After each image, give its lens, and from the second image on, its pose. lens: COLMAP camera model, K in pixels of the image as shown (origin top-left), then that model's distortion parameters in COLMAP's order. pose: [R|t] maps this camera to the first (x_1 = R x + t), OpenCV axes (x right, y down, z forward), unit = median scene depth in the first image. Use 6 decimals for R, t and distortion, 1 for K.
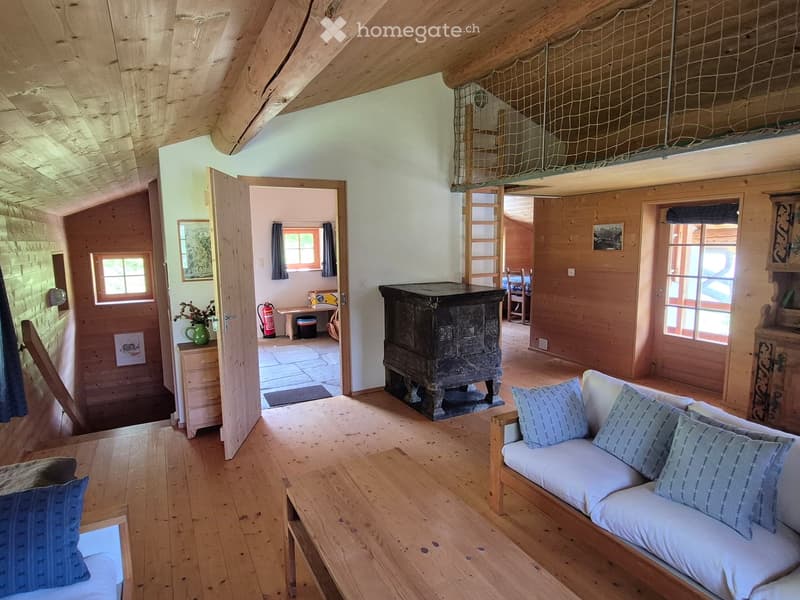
lens RADIAL K [[447.3, 0, 399.2], [0, 447.3, 299.4], [0, 0, 1]] dist [-0.002126, -0.000034]
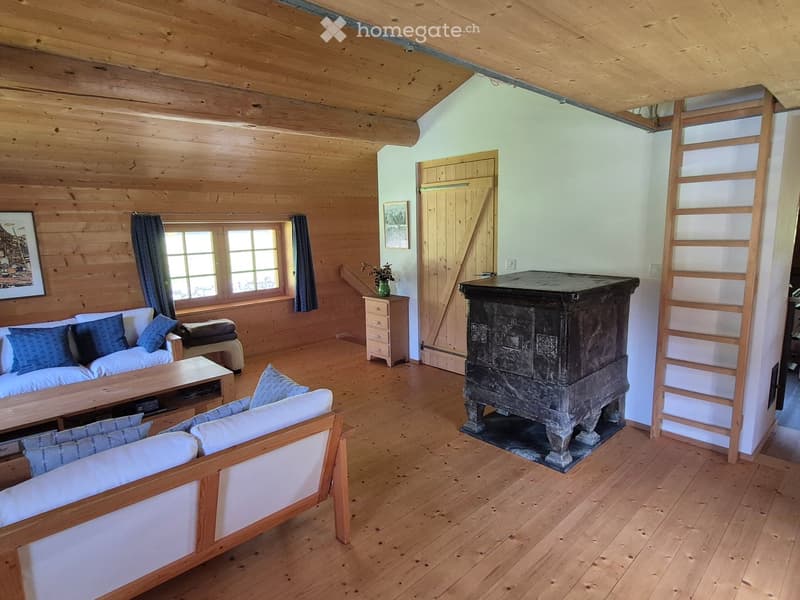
lens RADIAL K [[447.3, 0, 399.0], [0, 447.3, 300.3], [0, 0, 1]] dist [-0.002126, -0.000034]
pose [[0.253831, 0.170278, -0.952142, 0.786961], [-0.107566, 0.983246, 0.147165, -0.080271], [0.961249, 0.065063, 0.267894, 0.622772]]
